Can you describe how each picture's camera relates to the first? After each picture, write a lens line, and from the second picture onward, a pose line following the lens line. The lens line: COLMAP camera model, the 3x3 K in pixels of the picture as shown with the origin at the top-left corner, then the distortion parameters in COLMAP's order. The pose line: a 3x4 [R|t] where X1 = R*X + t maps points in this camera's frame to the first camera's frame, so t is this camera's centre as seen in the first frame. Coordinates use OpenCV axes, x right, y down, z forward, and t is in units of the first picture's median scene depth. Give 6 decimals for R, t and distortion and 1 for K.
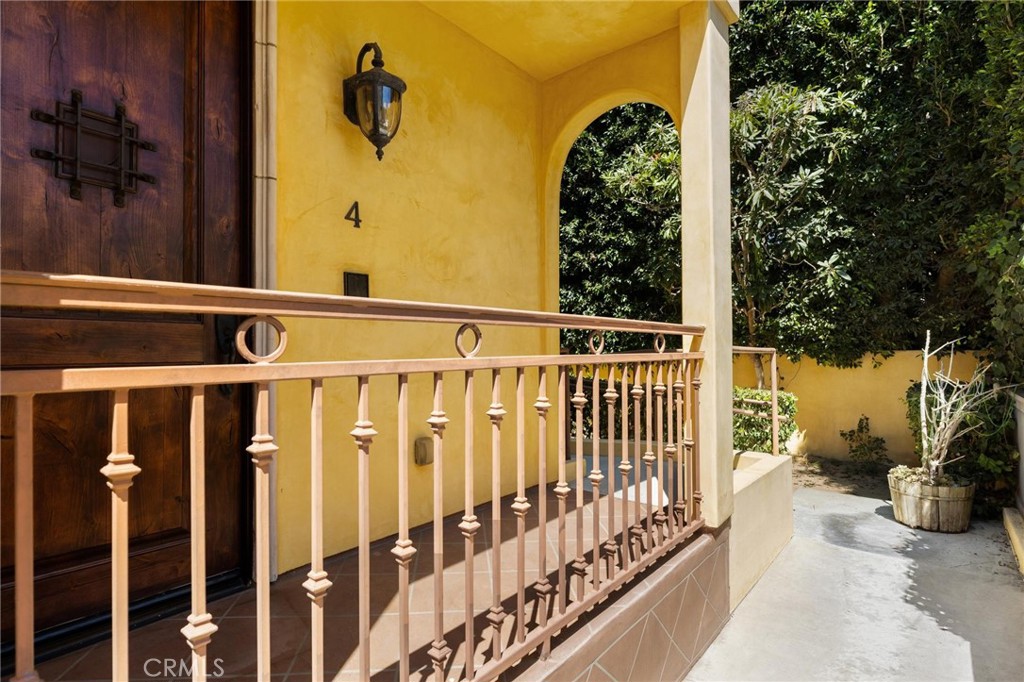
lens RADIAL K [[530.0, 0, 510.9], [0, 530.0, 340.3], [0, 0, 1]] dist [-0.001079, -0.000145]
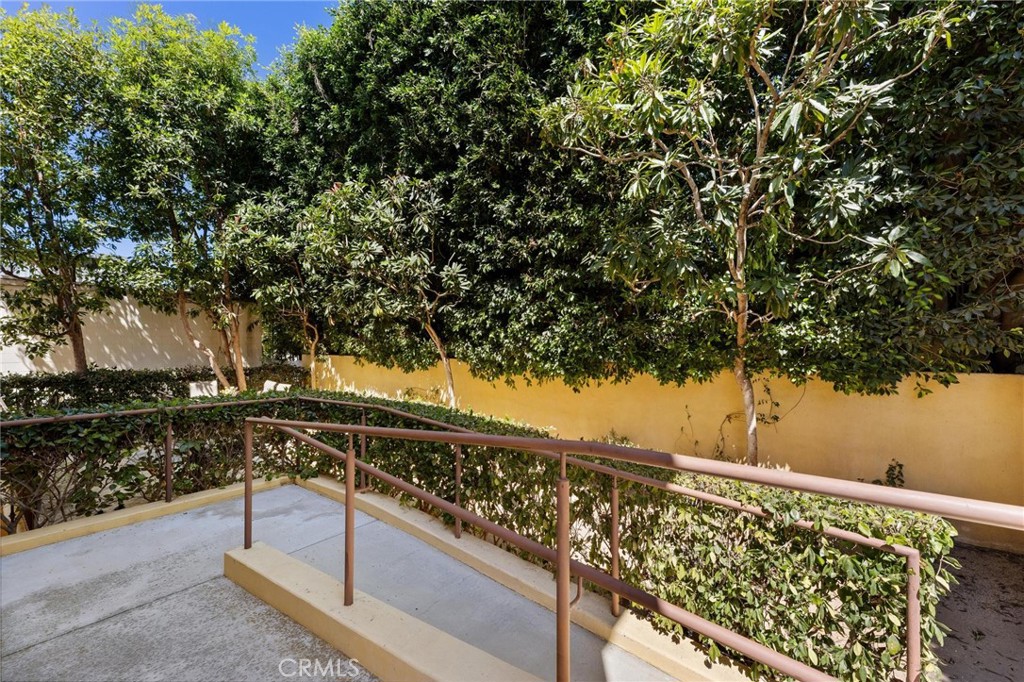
lens RADIAL K [[413.3, 0, 512.5], [0, 413.3, 342.4], [0, 0, 1]] dist [0.000541, 0.000028]
pose [[0.999247, 0.005669, 0.038396, 0.105264], [-0.006424, 0.999788, 0.019587, -0.024006], [-0.038277, -0.019819, 0.999071, 0.399417]]
